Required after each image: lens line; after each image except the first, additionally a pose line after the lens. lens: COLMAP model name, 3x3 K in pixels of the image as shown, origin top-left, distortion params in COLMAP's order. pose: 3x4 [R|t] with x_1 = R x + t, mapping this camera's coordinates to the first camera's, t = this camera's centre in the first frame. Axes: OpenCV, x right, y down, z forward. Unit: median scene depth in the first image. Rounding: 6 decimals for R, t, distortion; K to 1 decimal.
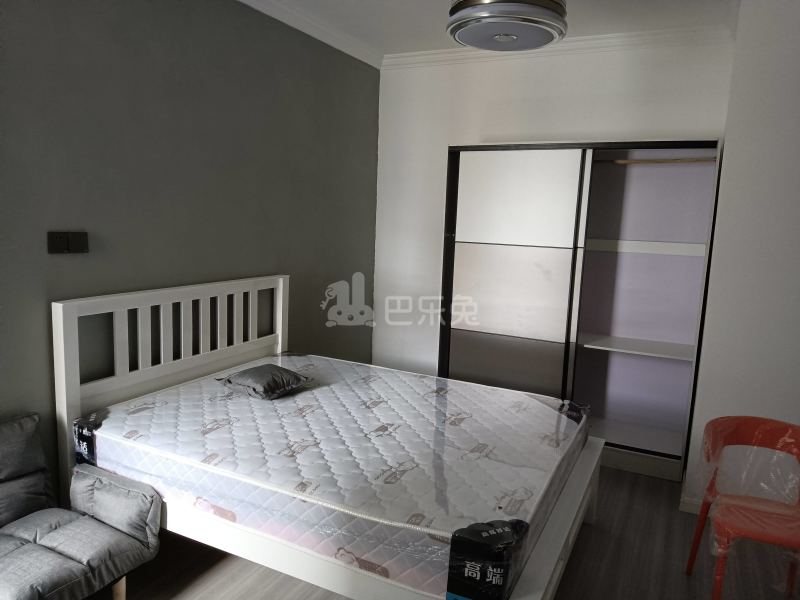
lens RADIAL K [[584.0, 0, 400.0], [0, 584.0, 300.0], [0, 0, 1]] dist [0.040697, -0.008364]
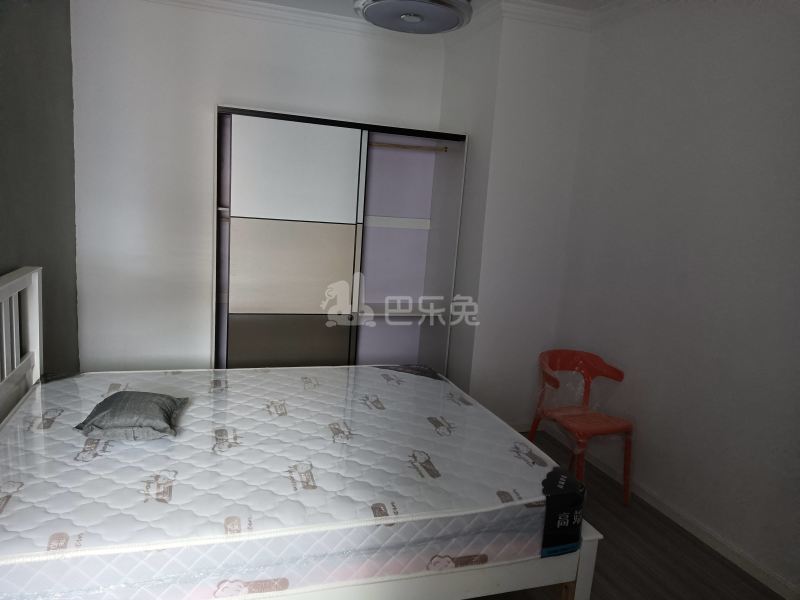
lens RADIAL K [[584.0, 0, 400.0], [0, 584.0, 300.0], [0, 0, 1]] dist [0.040697, -0.008364]
pose [[0.707846, -0.104142, 0.698647, -0.604105], [0.062663, 0.994430, 0.084745, -0.055595], [-0.703582, -0.016207, 0.710430, 0.301611]]
